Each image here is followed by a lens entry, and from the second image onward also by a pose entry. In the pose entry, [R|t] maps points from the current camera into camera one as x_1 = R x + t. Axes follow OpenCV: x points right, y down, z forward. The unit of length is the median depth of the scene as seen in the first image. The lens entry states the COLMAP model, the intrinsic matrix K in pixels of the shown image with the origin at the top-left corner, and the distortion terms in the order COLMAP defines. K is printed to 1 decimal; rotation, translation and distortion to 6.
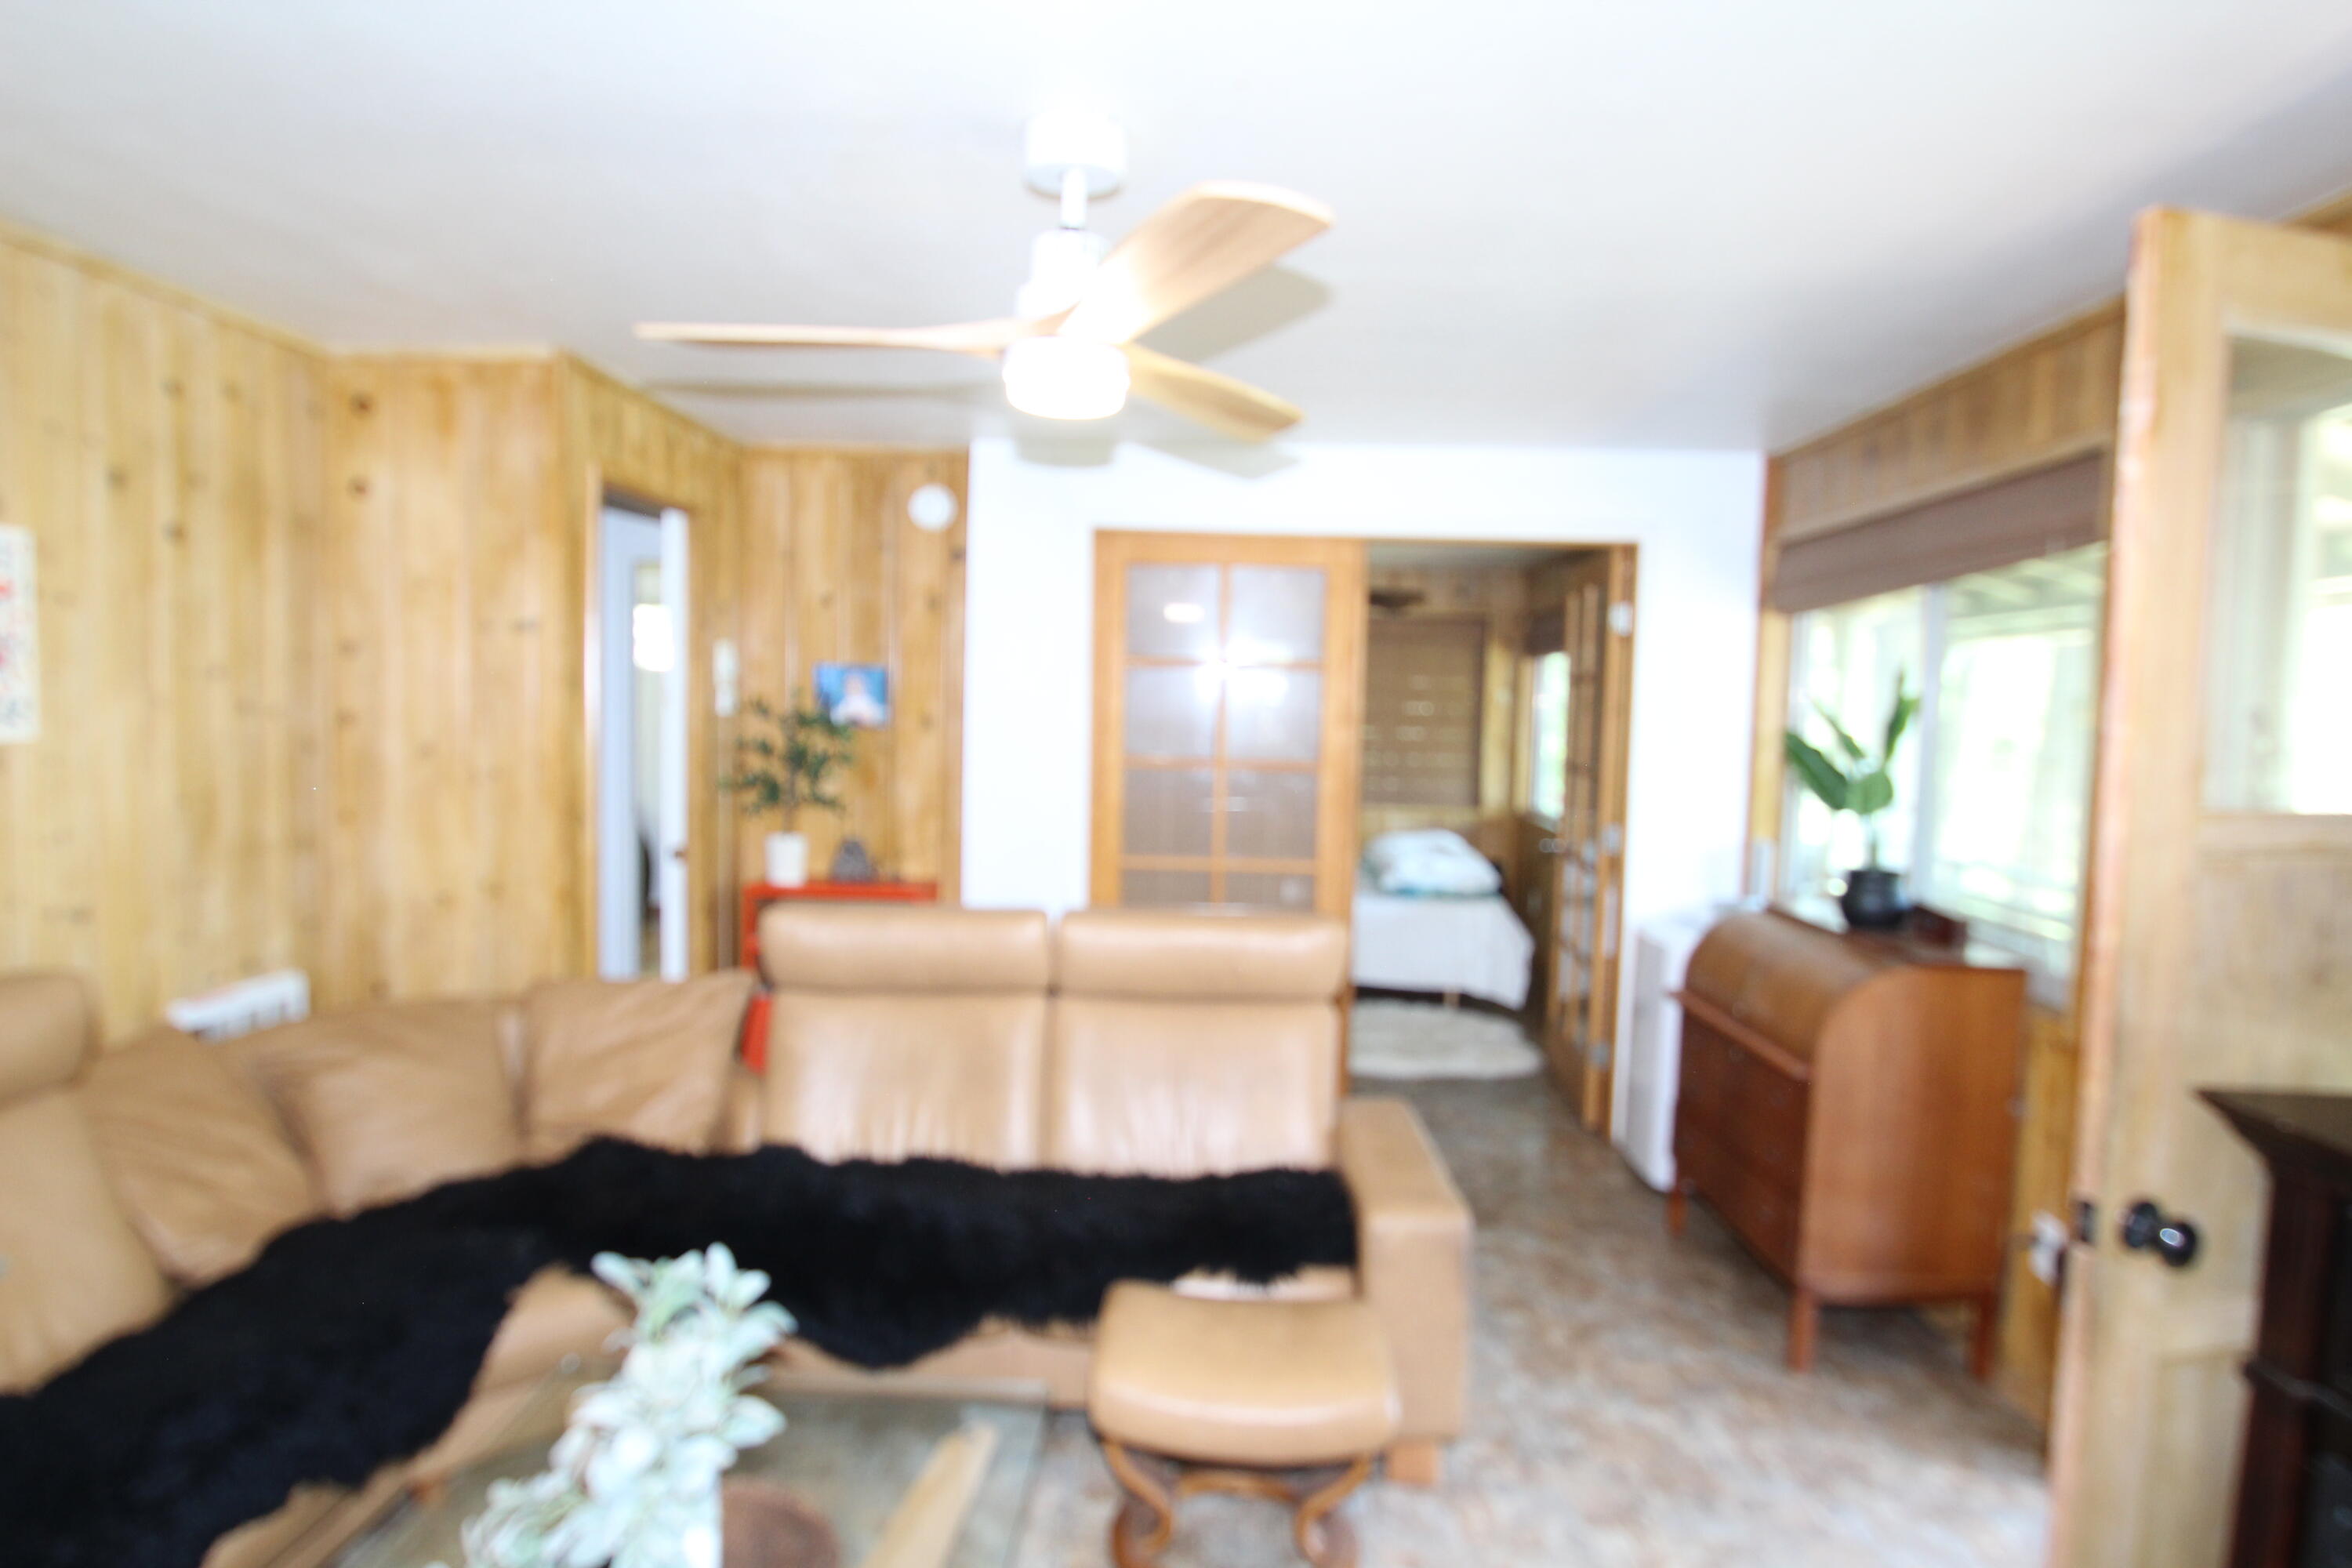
lens RADIAL K [[1437.4, 0, 1174.3], [0, 1437.4, 746.5], [0, 0, 1]] dist [0.029523, -0.024078]
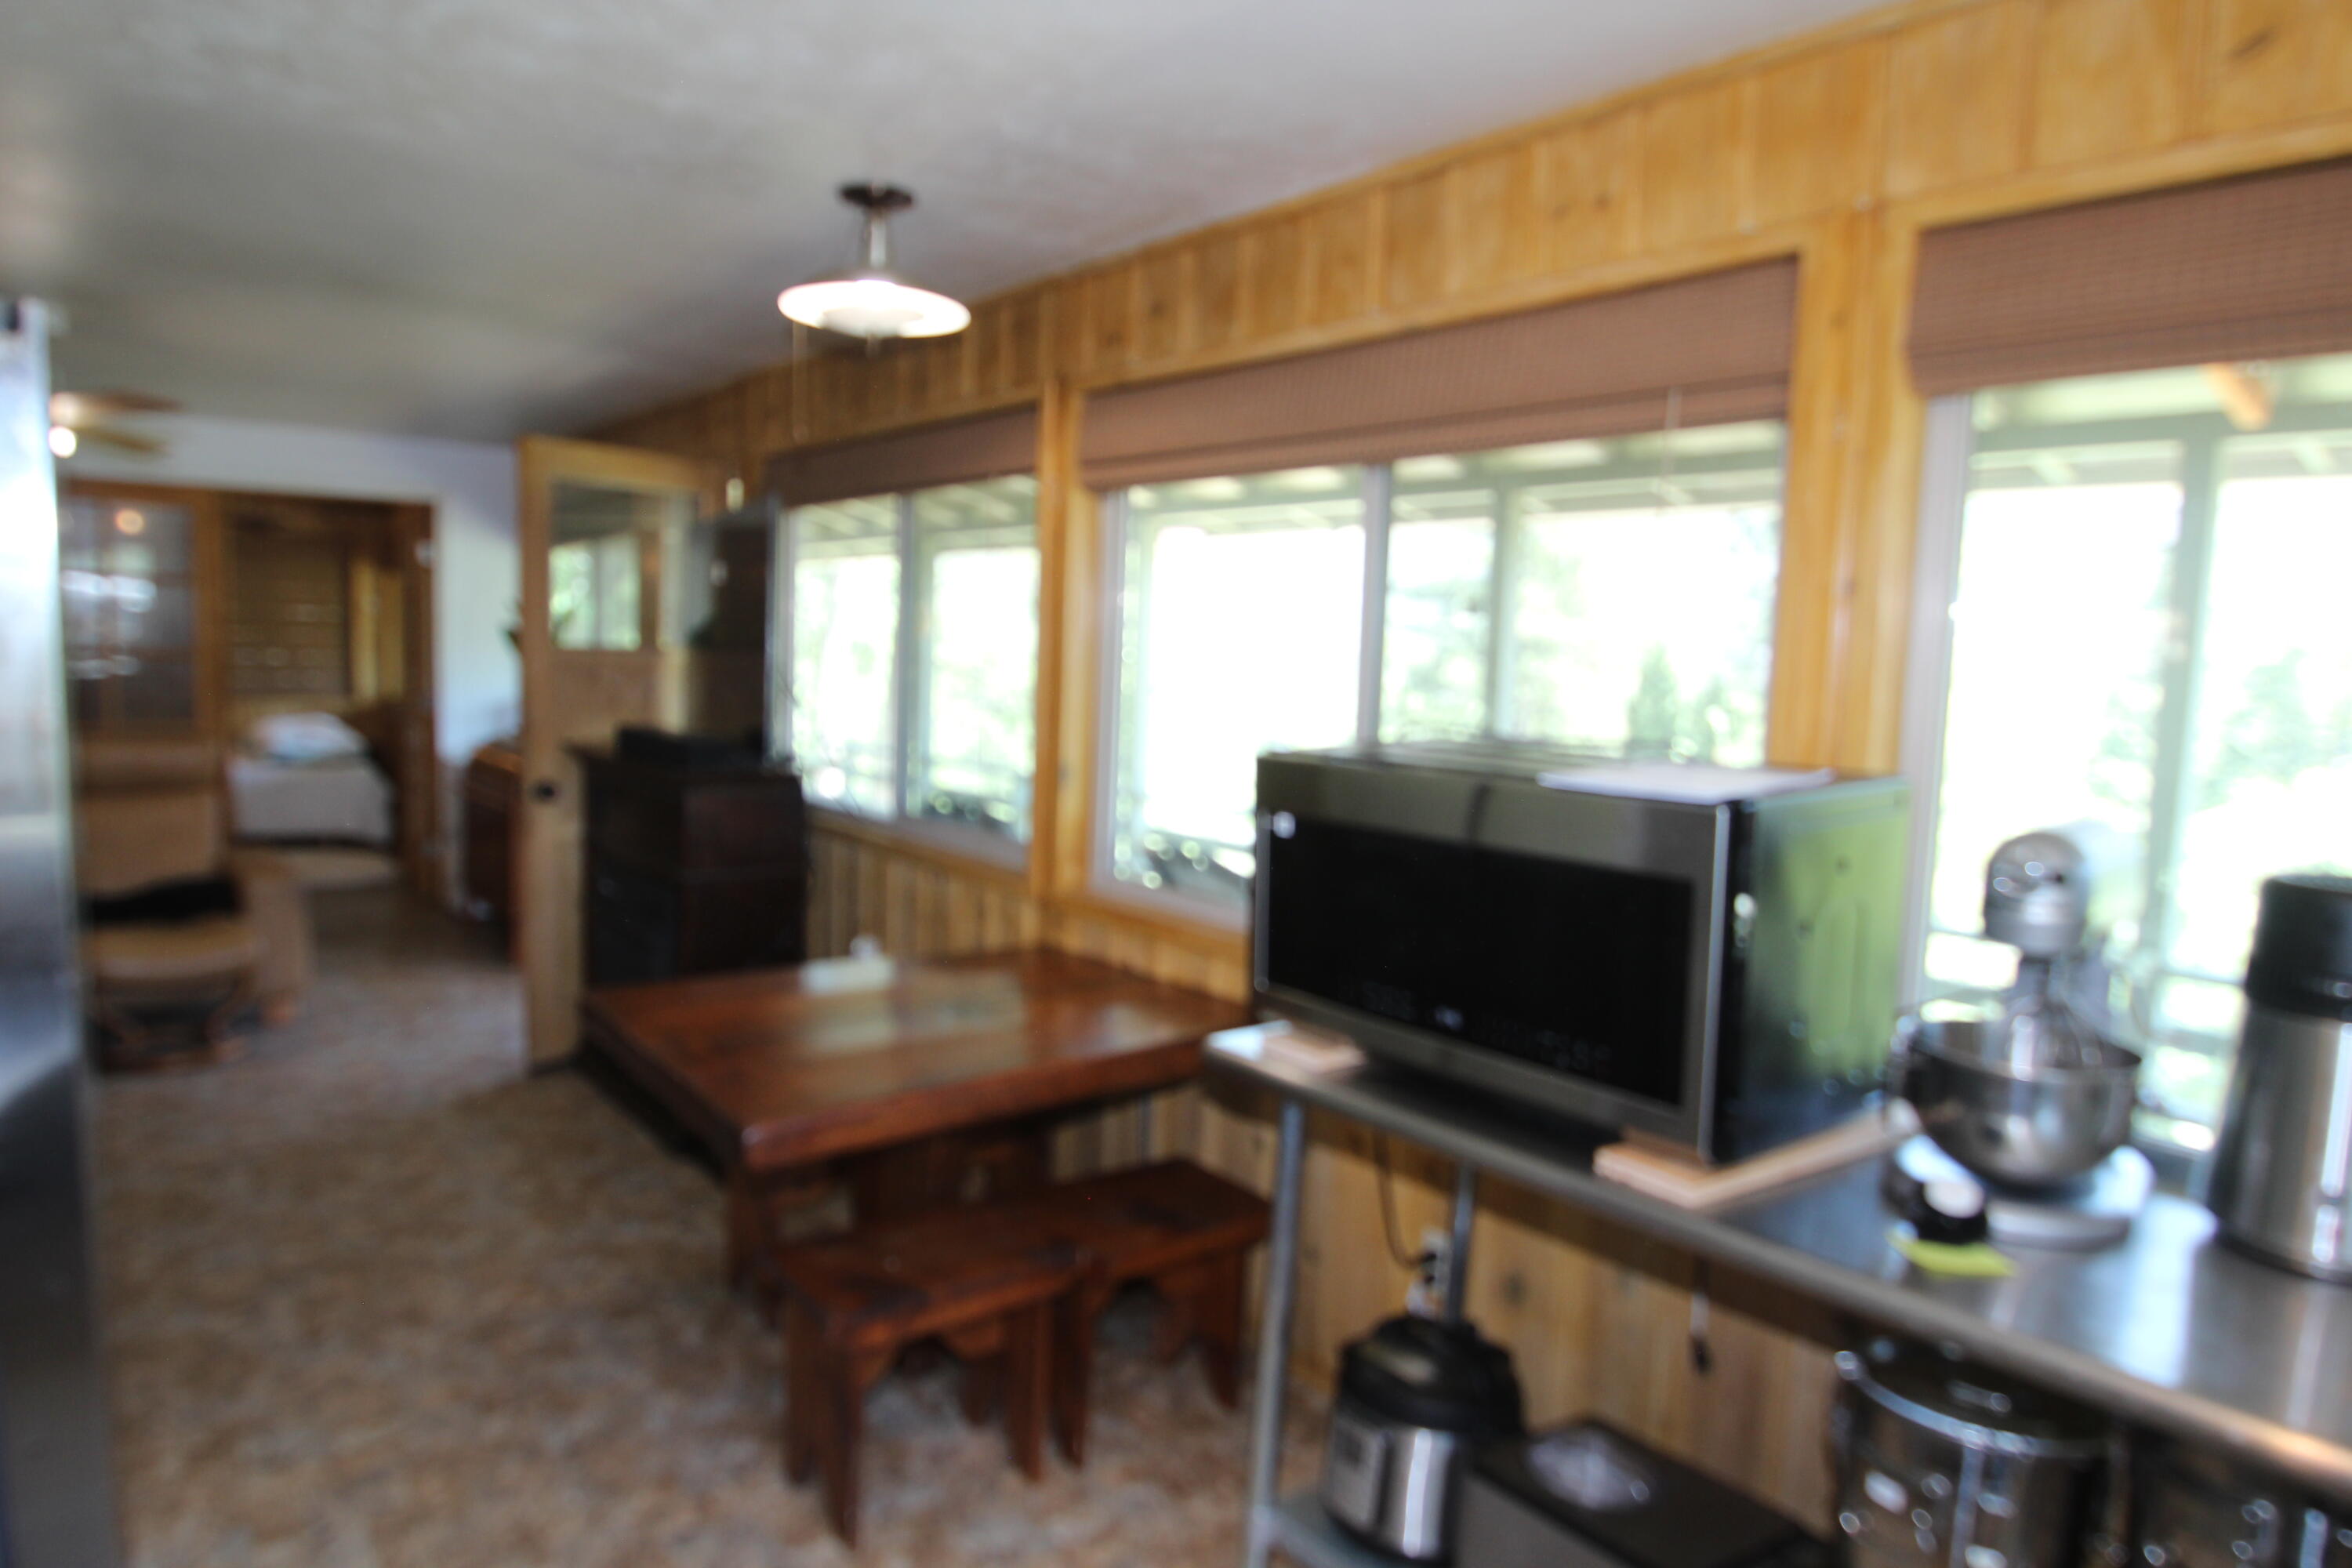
lens RADIAL K [[1482.6, 0, 1118.4], [0, 1482.6, 786.6], [0, 0, 1]] dist [-0.085294, 0.097777]
pose [[0.828160, -0.075550, 0.555376, 0.048423], [0.026959, 0.995096, 0.095166, 0.018361], [-0.559843, -0.063841, 0.826136, -0.494116]]
